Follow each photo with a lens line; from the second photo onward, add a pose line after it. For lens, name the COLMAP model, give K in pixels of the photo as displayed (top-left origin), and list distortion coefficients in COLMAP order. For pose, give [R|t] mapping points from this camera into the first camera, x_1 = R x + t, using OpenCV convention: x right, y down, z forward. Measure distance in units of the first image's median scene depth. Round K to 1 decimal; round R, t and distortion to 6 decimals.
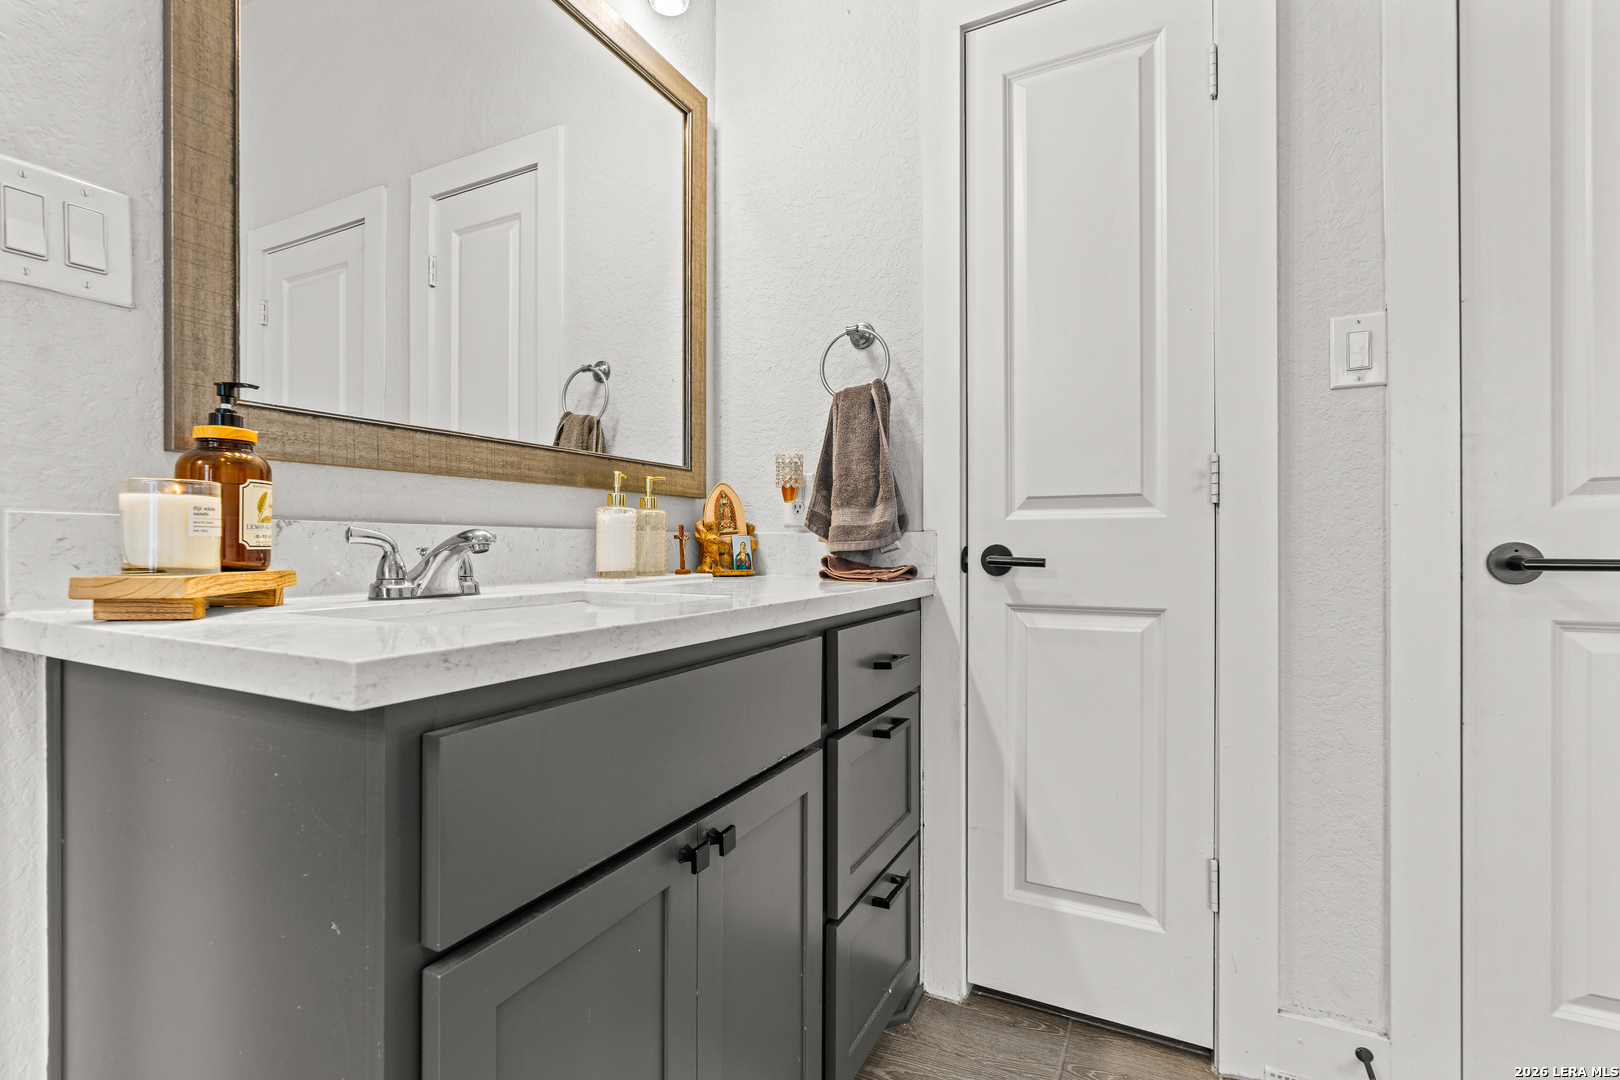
lens RADIAL K [[727.8, 0, 805.3], [0, 727.8, 545.5], [0, 0, 1]] dist [-0.013323, 0.005353]
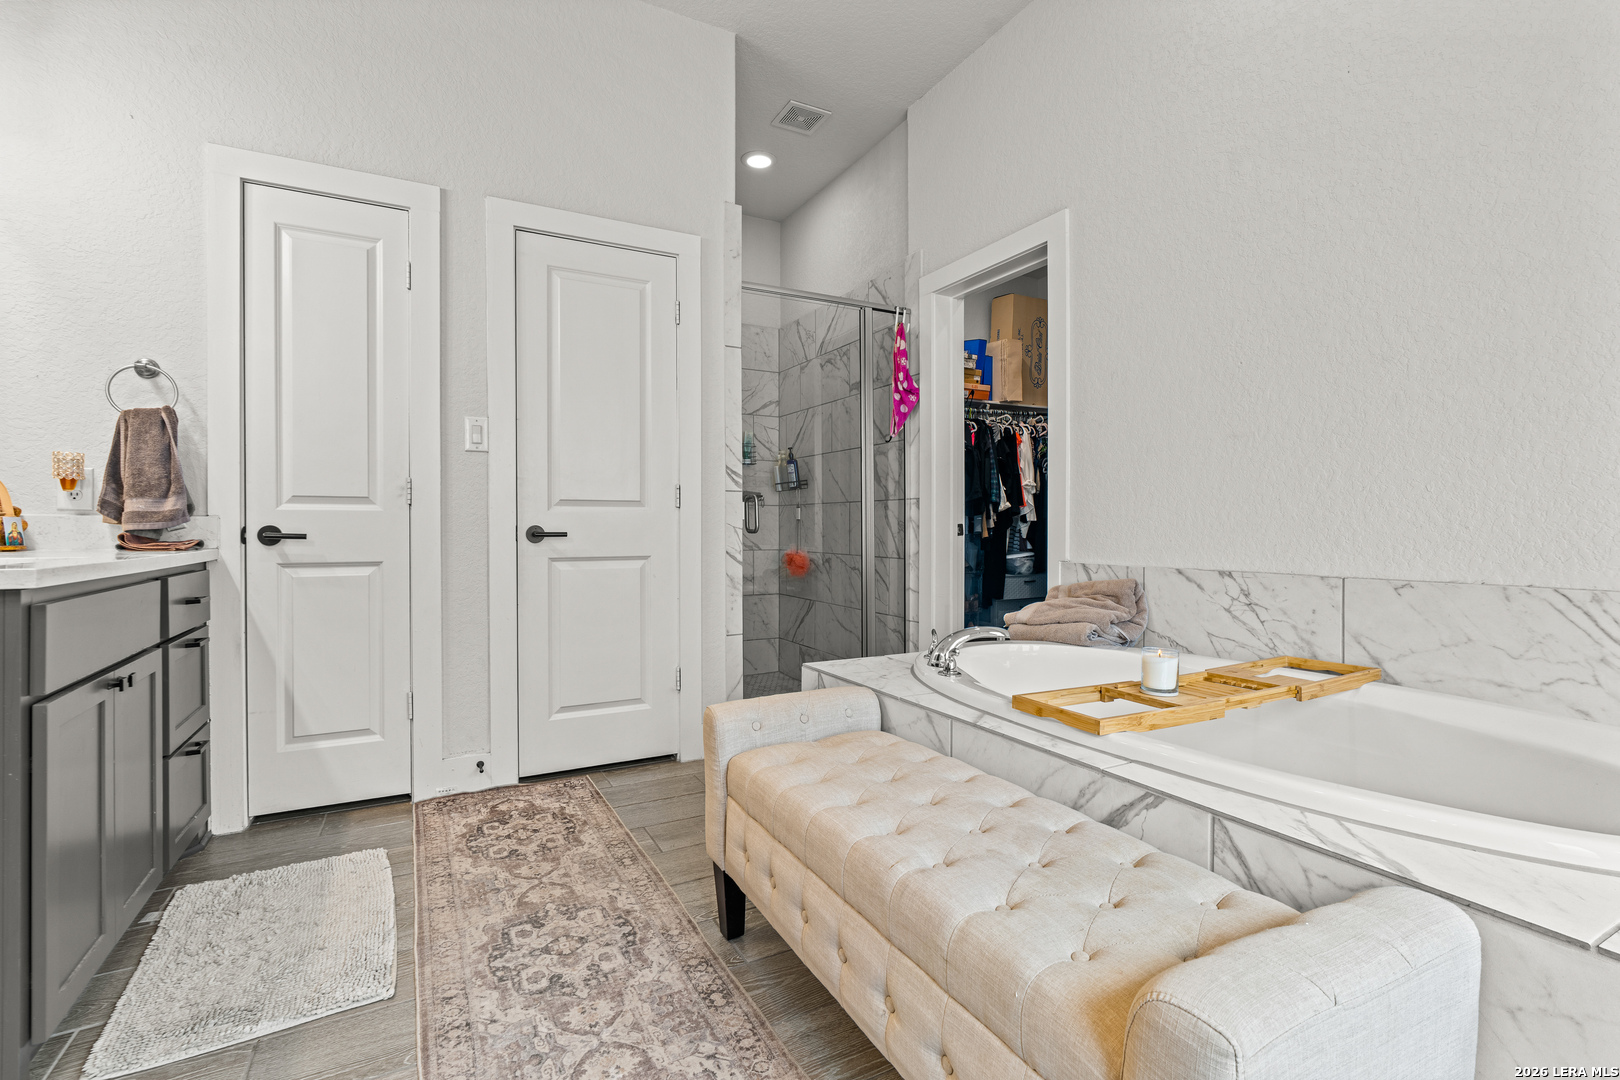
lens RADIAL K [[727.8, 0, 808.2], [0, 727.8, 535.3], [0, 0, 1]] dist [-0.013323, 0.005353]
pose [[0.572200, -0.007753, 0.820078, -0.340324], [-0.002036, 0.999939, 0.010874, 0.000825], [-0.820112, -0.007892, 0.572149, -0.813231]]
